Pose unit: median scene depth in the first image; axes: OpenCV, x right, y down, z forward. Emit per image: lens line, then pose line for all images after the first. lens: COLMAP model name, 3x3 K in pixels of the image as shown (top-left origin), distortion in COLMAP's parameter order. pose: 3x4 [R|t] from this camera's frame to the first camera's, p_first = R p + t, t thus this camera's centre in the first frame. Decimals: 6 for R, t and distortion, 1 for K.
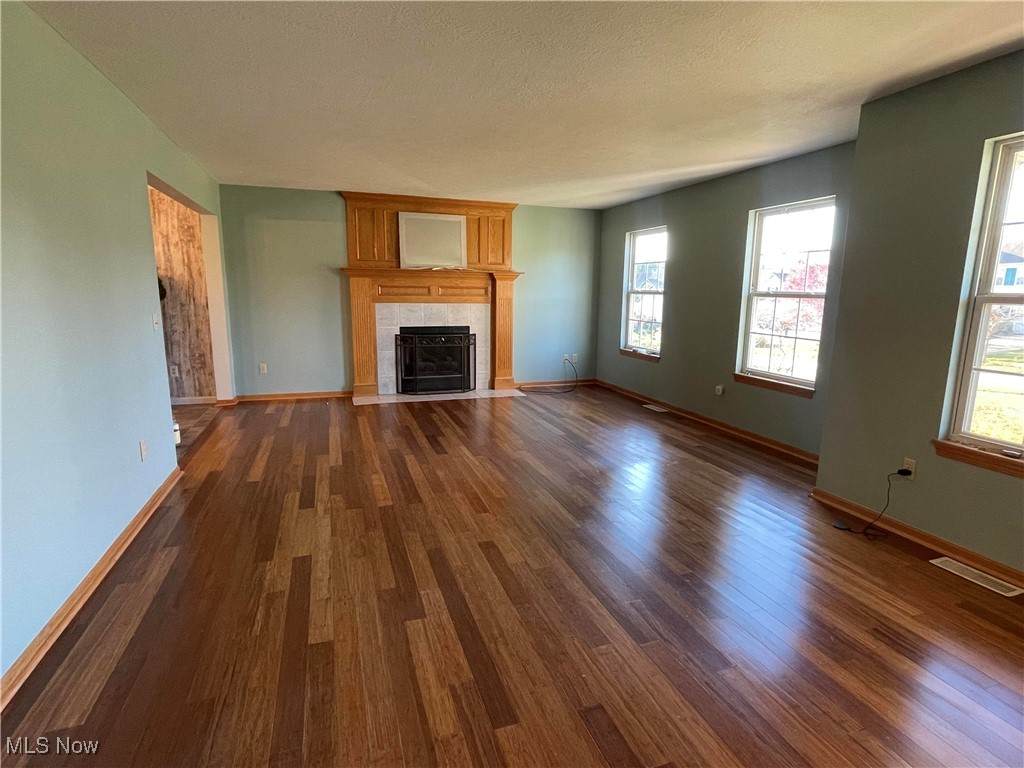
lens RADIAL K [[534.6, 0, 512.8], [0, 534.6, 385.0], [0, 0, 1]] dist [0.000010, 0.006655]
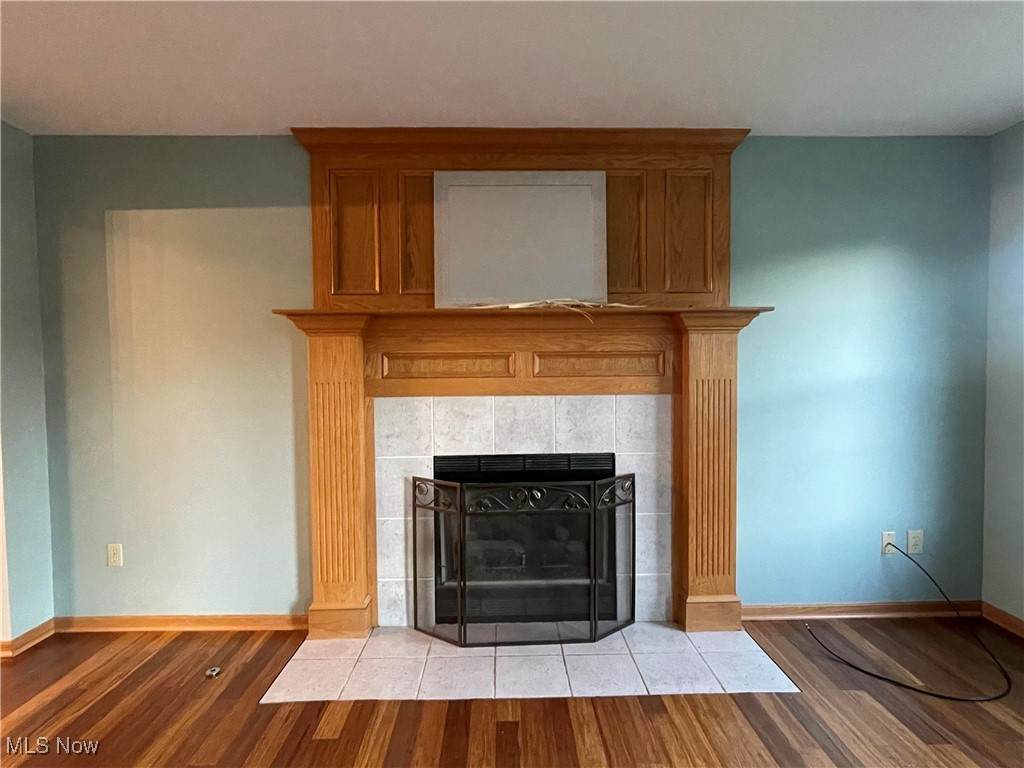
lens RADIAL K [[493.9, 0, 521.9], [0, 493.9, 385.3], [0, 0, 1]] dist [-0.002427, 0.000332]
pose [[0.953877, -0.010811, -0.300004, -0.039258], [-0.031706, 0.990134, -0.136493, -0.112335], [0.298520, 0.139709, 0.944123, 0.663278]]
